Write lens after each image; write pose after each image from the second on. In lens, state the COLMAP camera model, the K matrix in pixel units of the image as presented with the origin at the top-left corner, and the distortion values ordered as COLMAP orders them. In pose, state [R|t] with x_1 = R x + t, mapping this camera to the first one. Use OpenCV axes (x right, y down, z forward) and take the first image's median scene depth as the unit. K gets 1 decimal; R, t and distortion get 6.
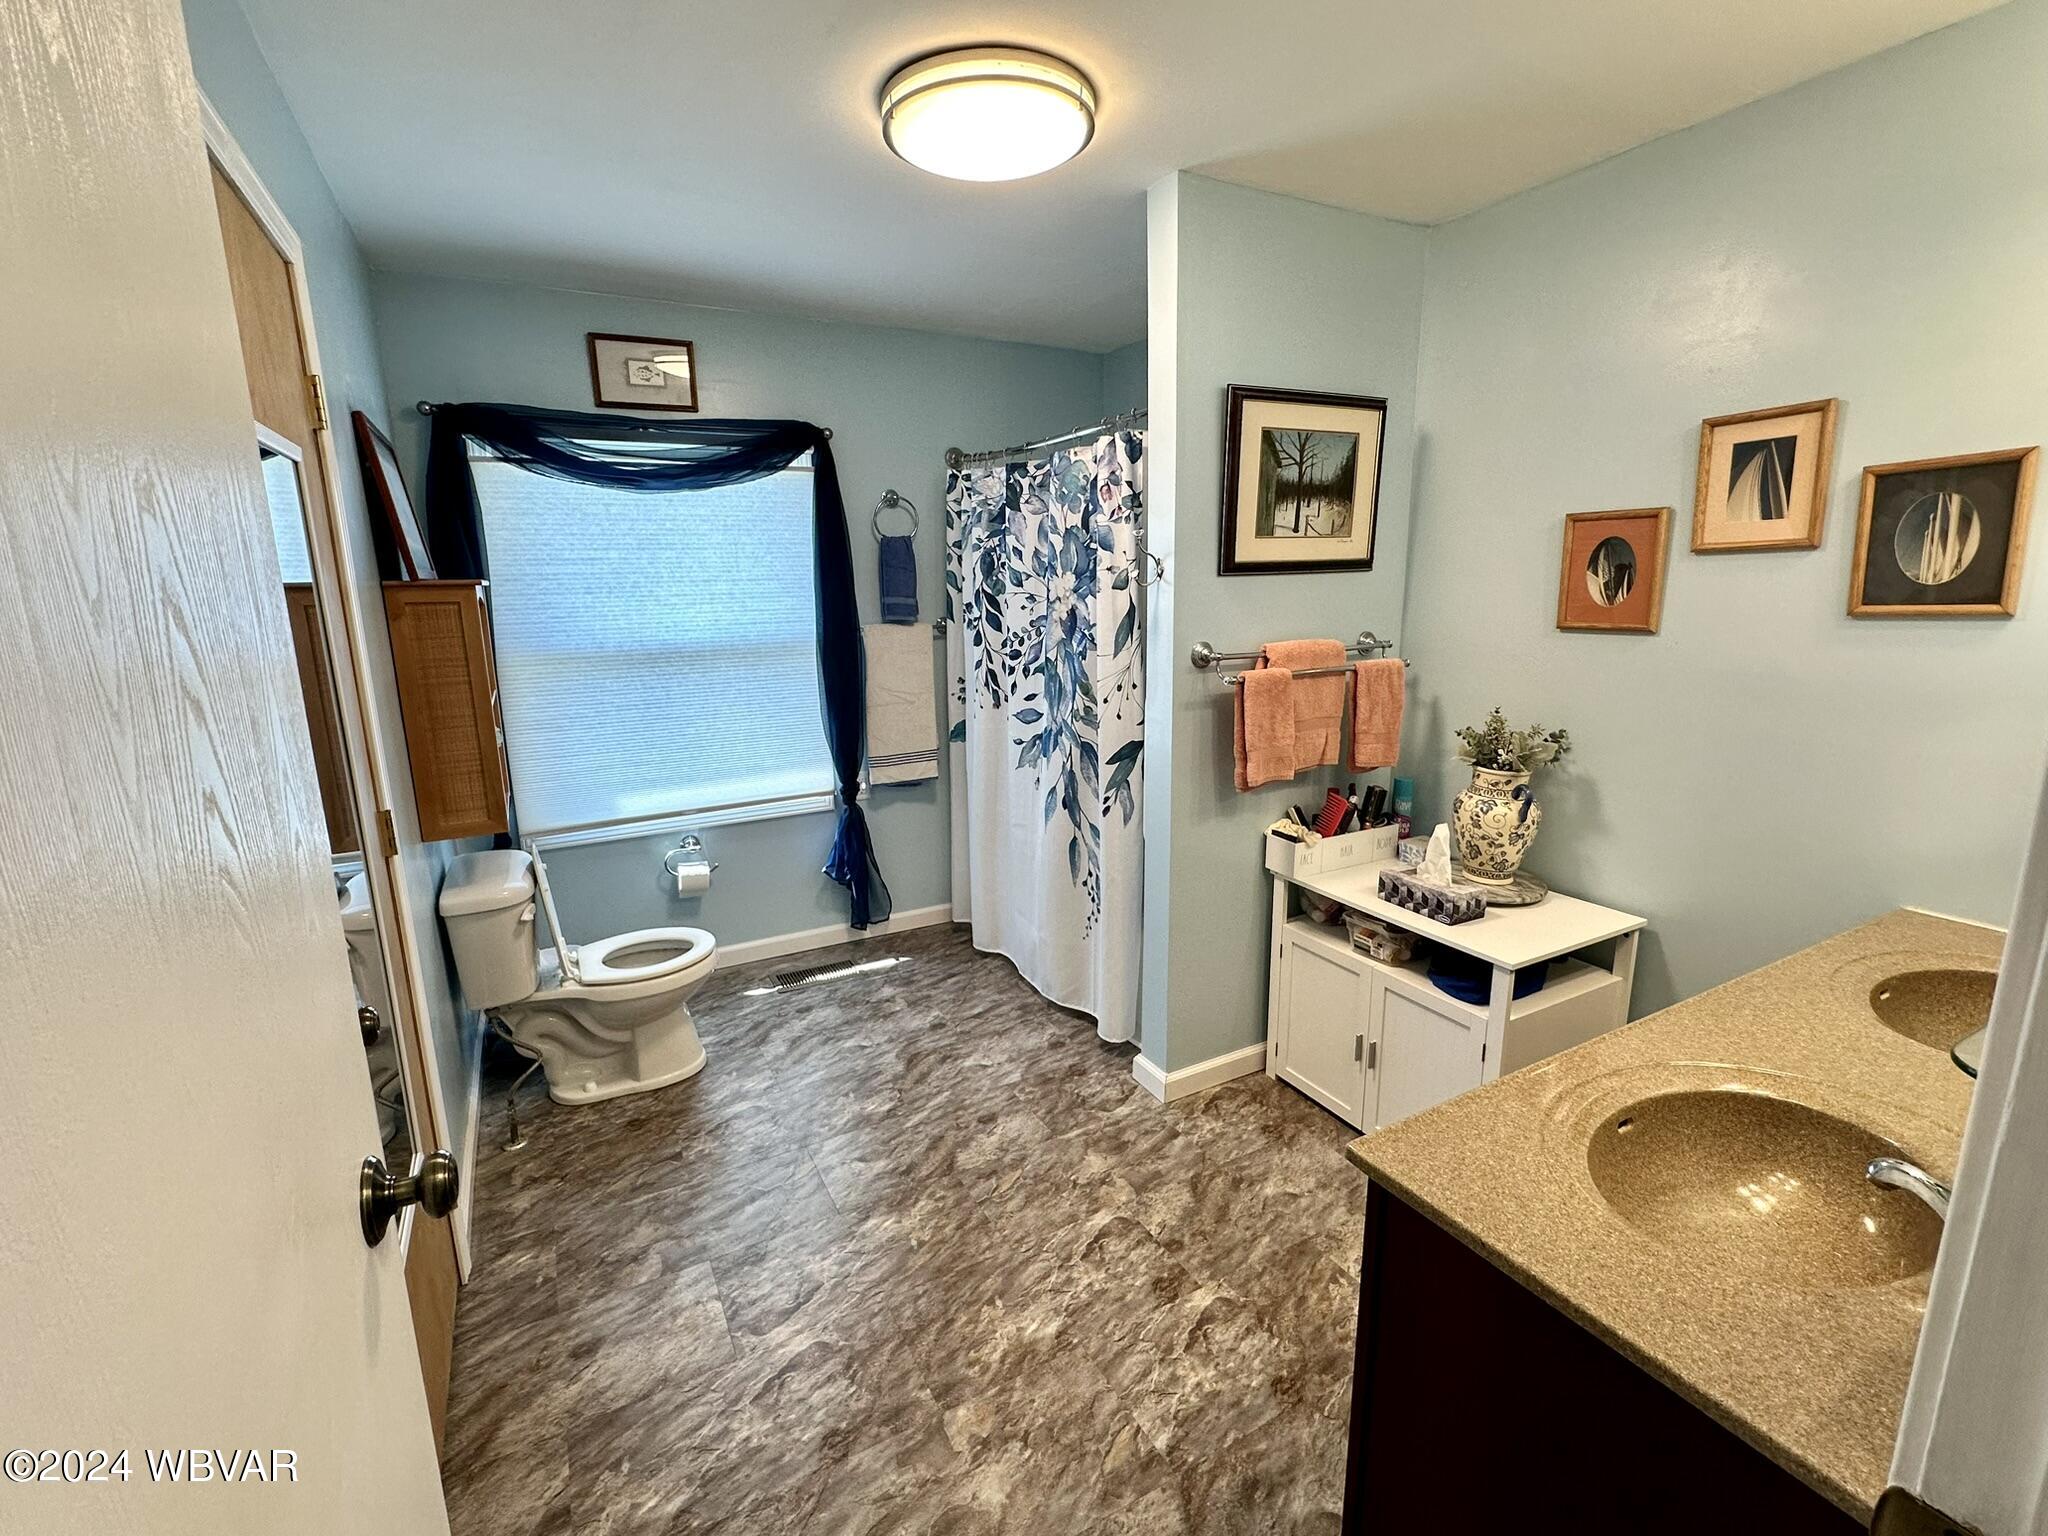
lens RADIAL K [[915.4, 0, 1023.5], [0, 915.4, 765.3], [0, 0, 1]] dist [0.000209, 0.000020]
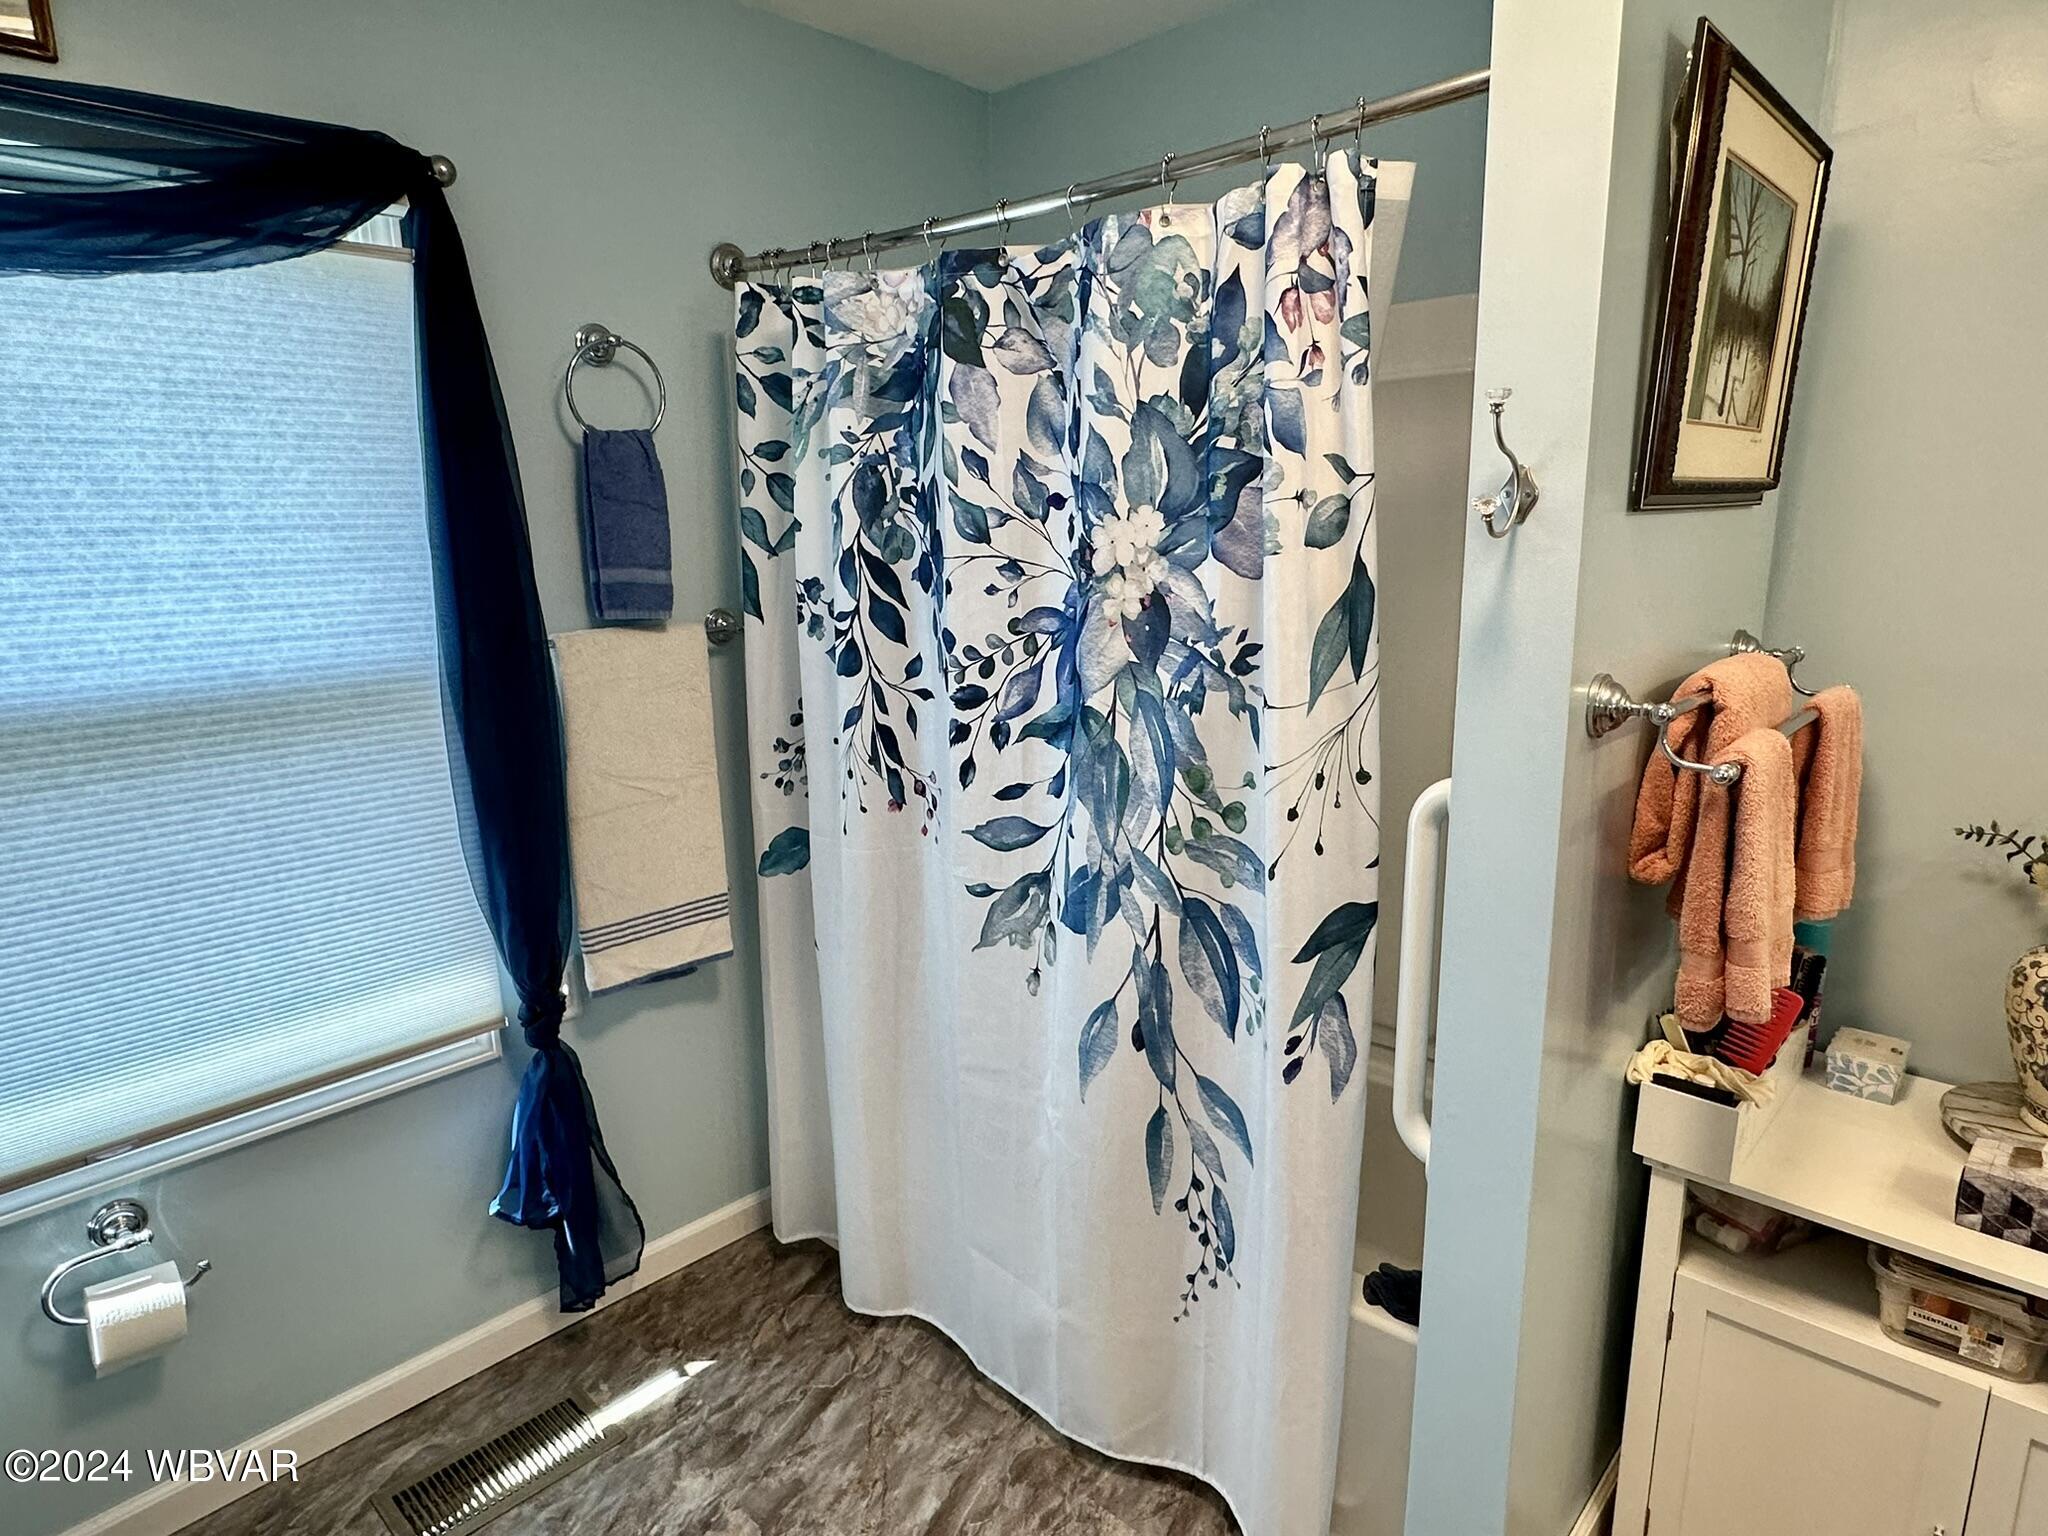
lens RADIAL K [[1181.8, 0, 1023.4], [0, 1181.8, 776.9], [0, 0, 1]] dist [-0.004752, 0.001143]
pose [[0.944647, -0.068220, 0.320919, -0.171291], [0.067831, 0.997620, 0.012404, -0.089043], [-0.321001, 0.010051, 0.947025, 0.460979]]
